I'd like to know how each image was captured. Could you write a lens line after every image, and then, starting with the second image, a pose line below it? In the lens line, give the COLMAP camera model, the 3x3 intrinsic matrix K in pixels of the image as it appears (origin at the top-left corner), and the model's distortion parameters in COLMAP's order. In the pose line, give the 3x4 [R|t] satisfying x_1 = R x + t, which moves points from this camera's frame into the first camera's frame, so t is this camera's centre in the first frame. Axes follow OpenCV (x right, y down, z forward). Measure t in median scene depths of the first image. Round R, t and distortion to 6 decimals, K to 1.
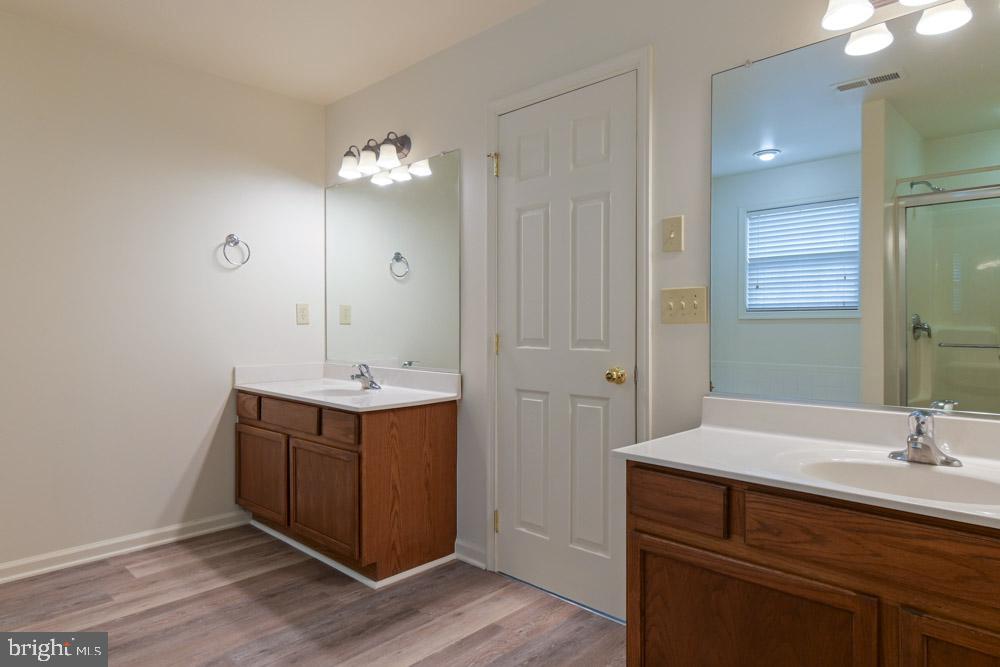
lens RADIAL K [[581.6, 0, 495.6], [0, 581.6, 335.8], [0, 0, 1]] dist [0.023204, -0.000583]
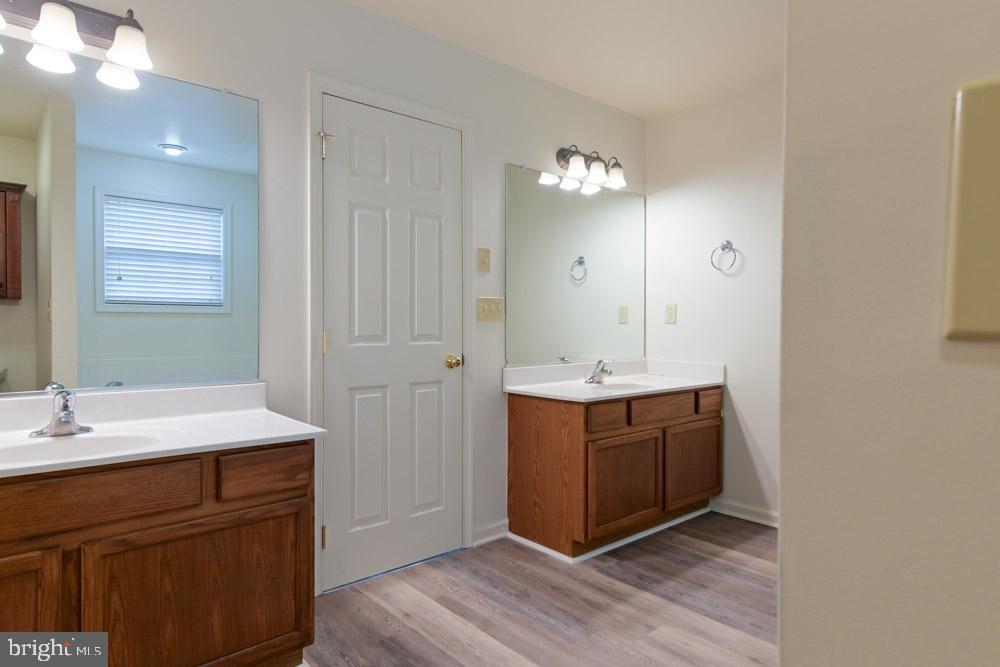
lens RADIAL K [[581.6, 0, 496.4], [0, 581.6, 328.1], [0, 0, 1]] dist [0.023204, -0.000583]
pose [[0.115336, -0.012968, 0.993242, -0.943563], [0.012385, 0.999856, 0.011616, -0.017453], [-0.993249, 0.010961, 0.115480, 0.674091]]
